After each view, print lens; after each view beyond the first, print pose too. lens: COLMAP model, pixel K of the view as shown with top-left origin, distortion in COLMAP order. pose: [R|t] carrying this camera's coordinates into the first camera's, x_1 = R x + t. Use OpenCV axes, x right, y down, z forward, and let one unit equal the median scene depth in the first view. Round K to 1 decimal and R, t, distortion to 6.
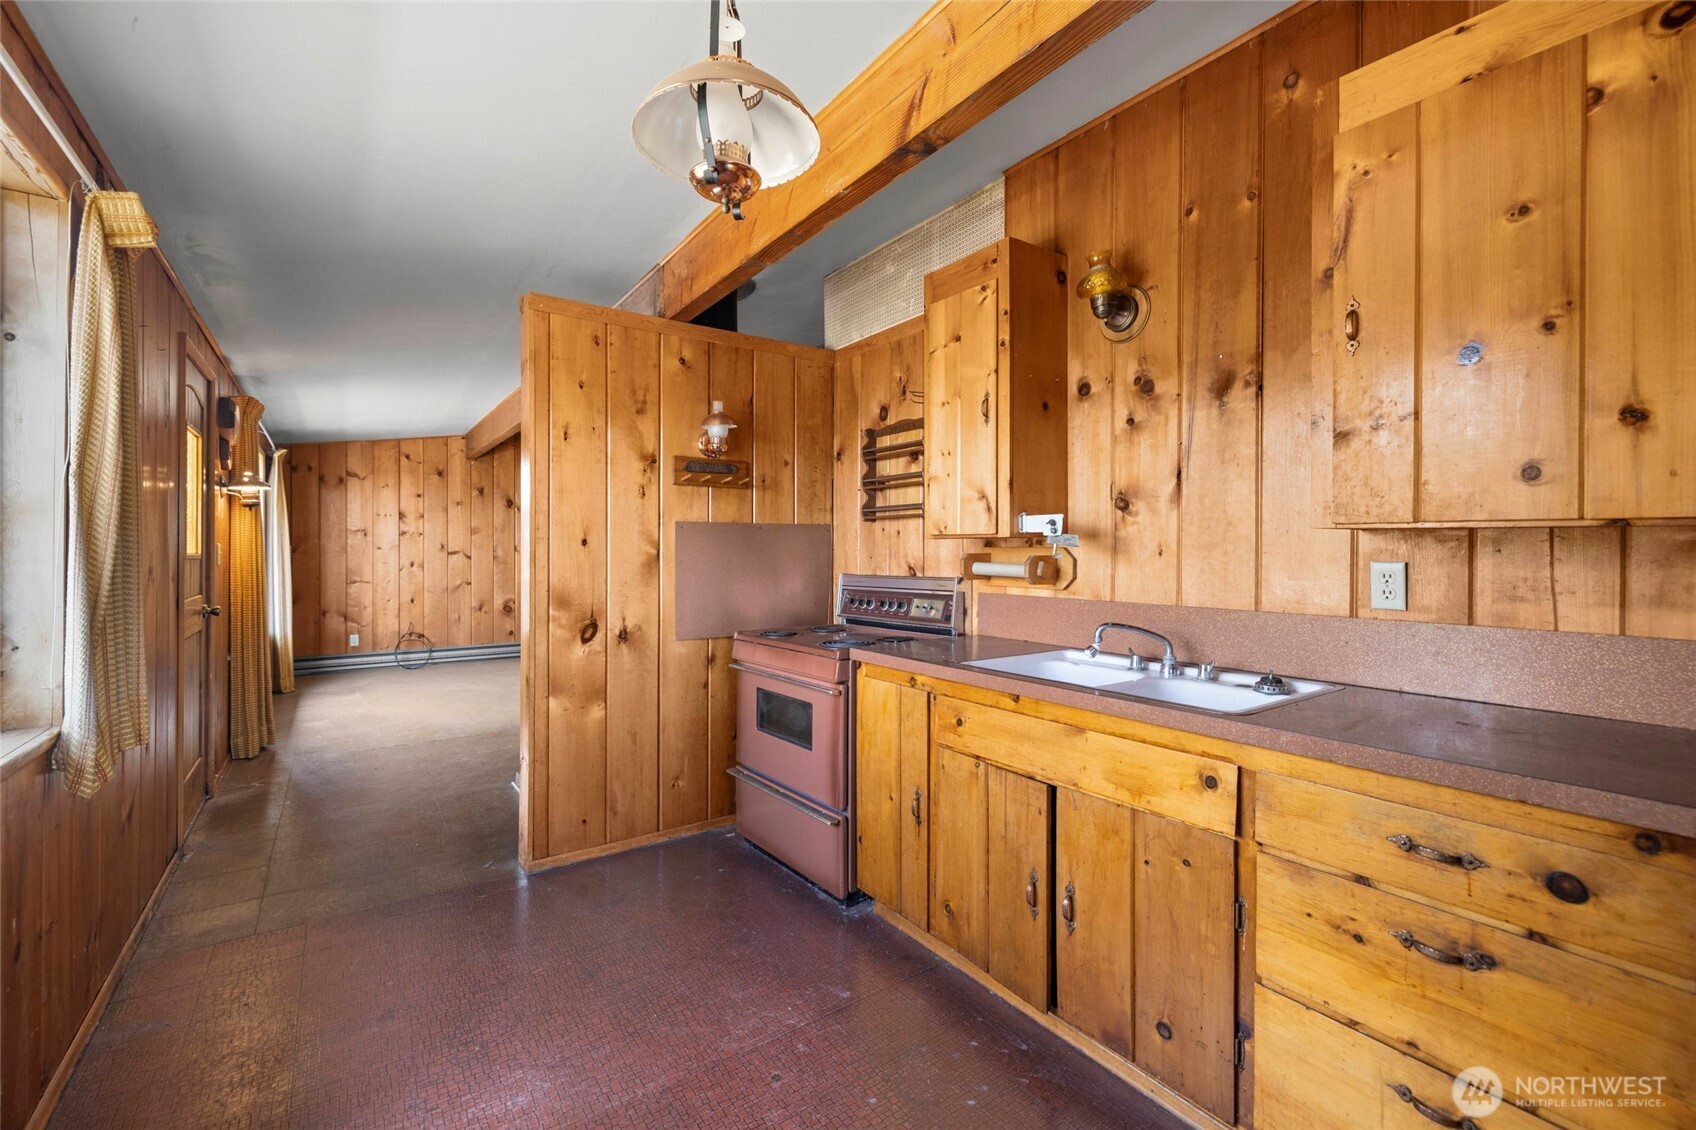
lens RADIAL K [[712.4, 0, 844.2], [0, 712.4, 549.4], [0, 0, 1]] dist [-0.004765, 0.001898]
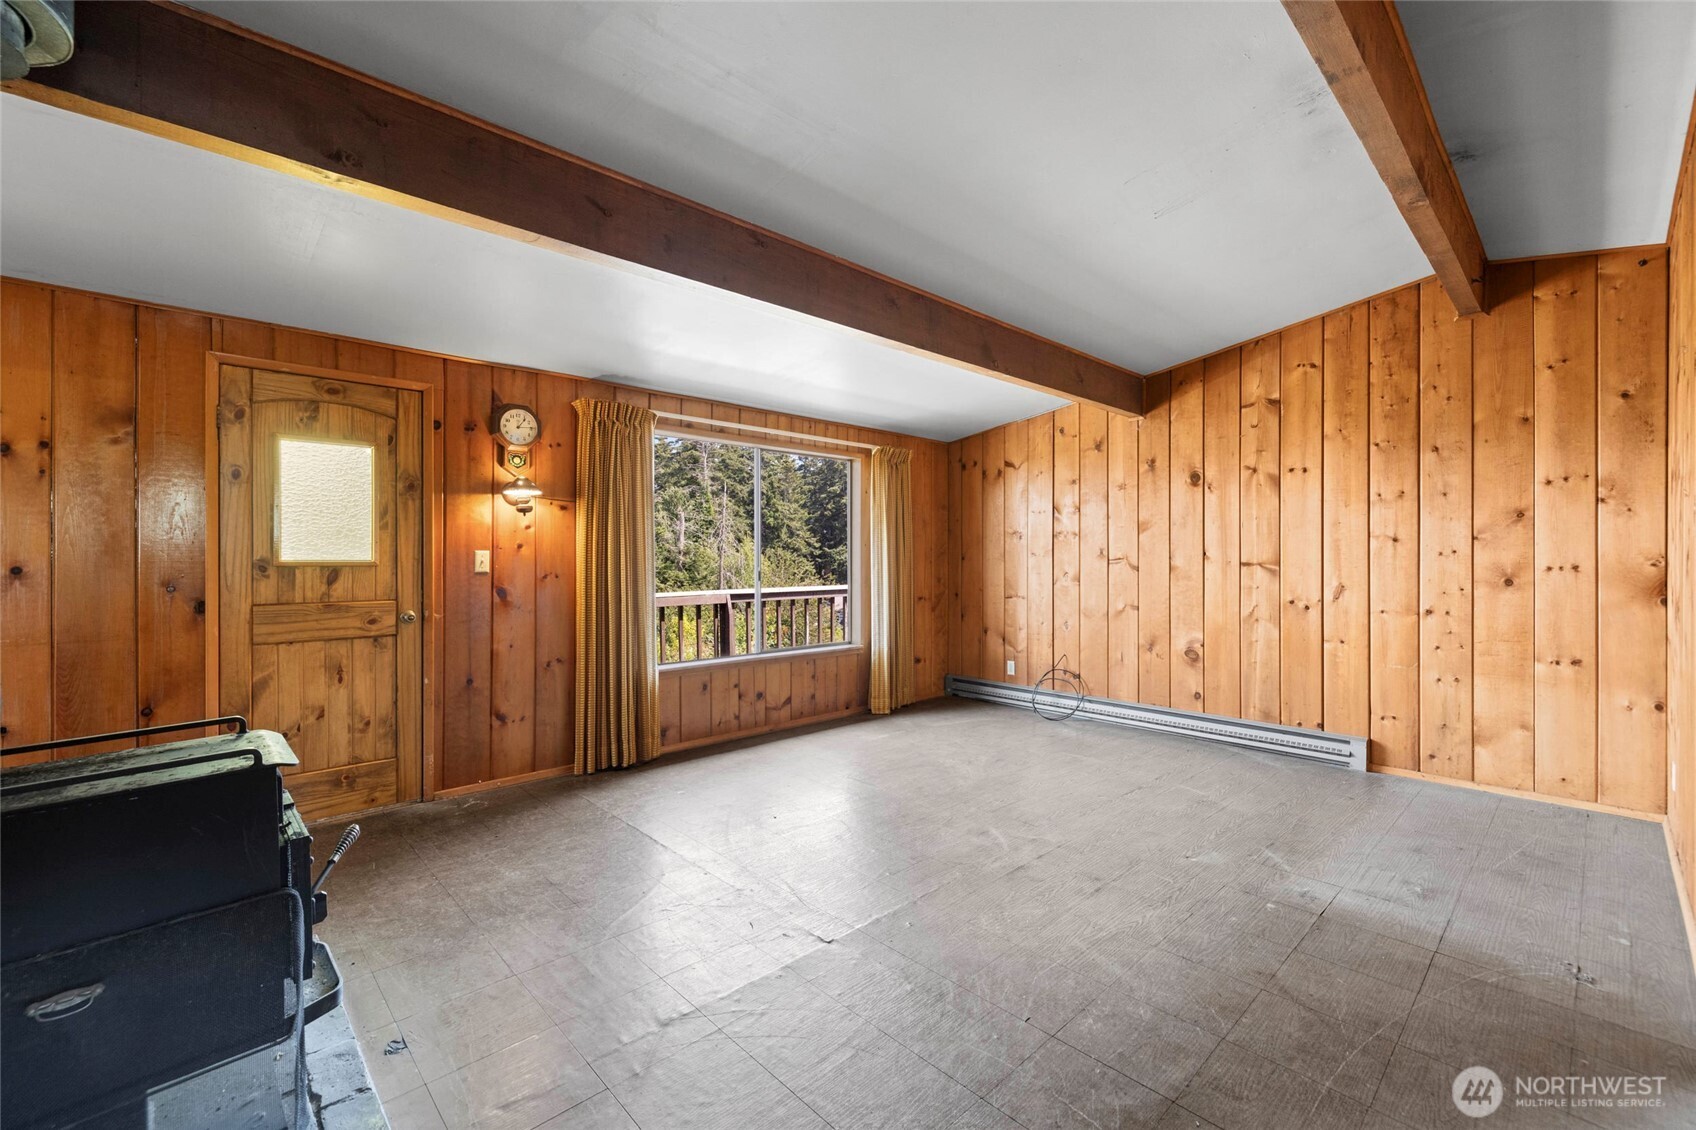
lens RADIAL K [[712.4, 0, 843.1], [0, 712.4, 557.5], [0, 0, 1]] dist [-0.004765, 0.001898]
pose [[0.134346, -0.000770, -0.990934, 0.091930], [0.001612, 0.999999, -0.000558, 0.001518], [0.990933, -0.001523, 0.134347, 0.698669]]
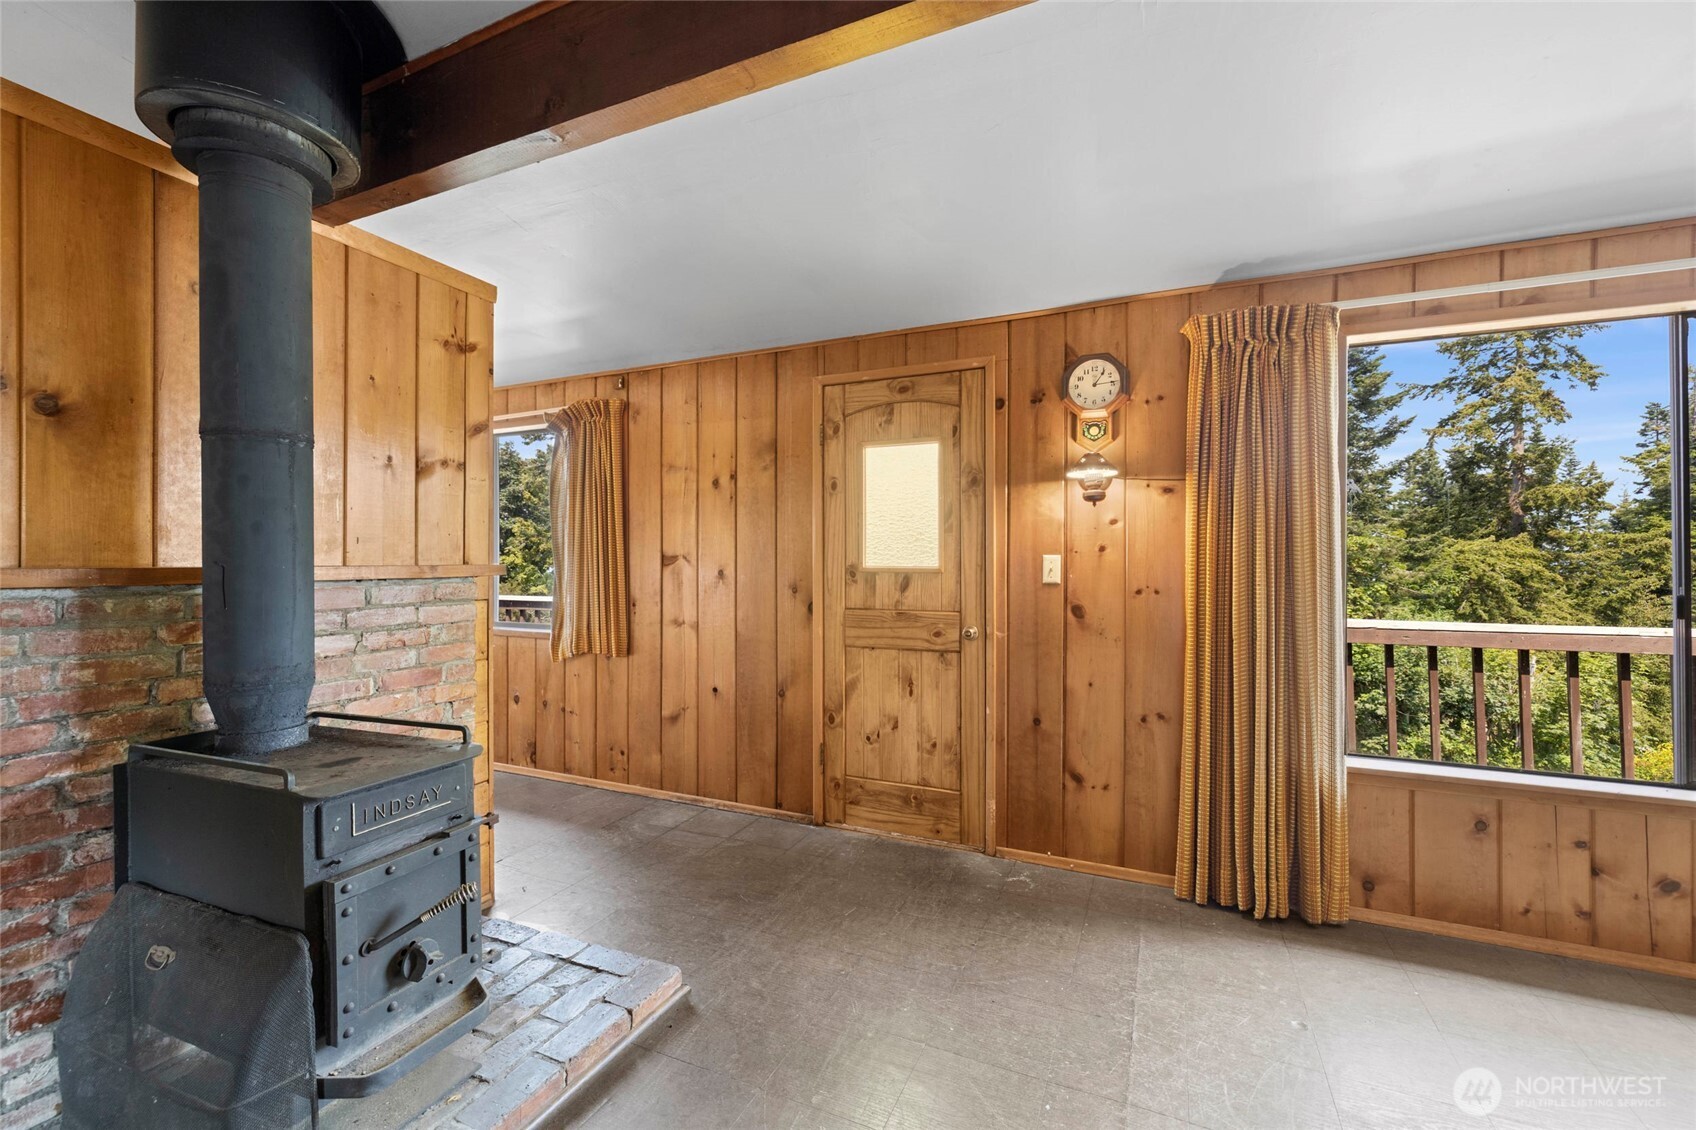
lens RADIAL K [[712.4, 0, 850.3], [0, 712.4, 559.3], [0, 0, 1]] dist [-0.004765, 0.001898]
pose [[-0.865530, -0.001843, -0.500854, -0.155158], [-0.000325, 0.999995, -0.003118, -0.000486], [0.500857, -0.002536, -0.865526, 0.796015]]
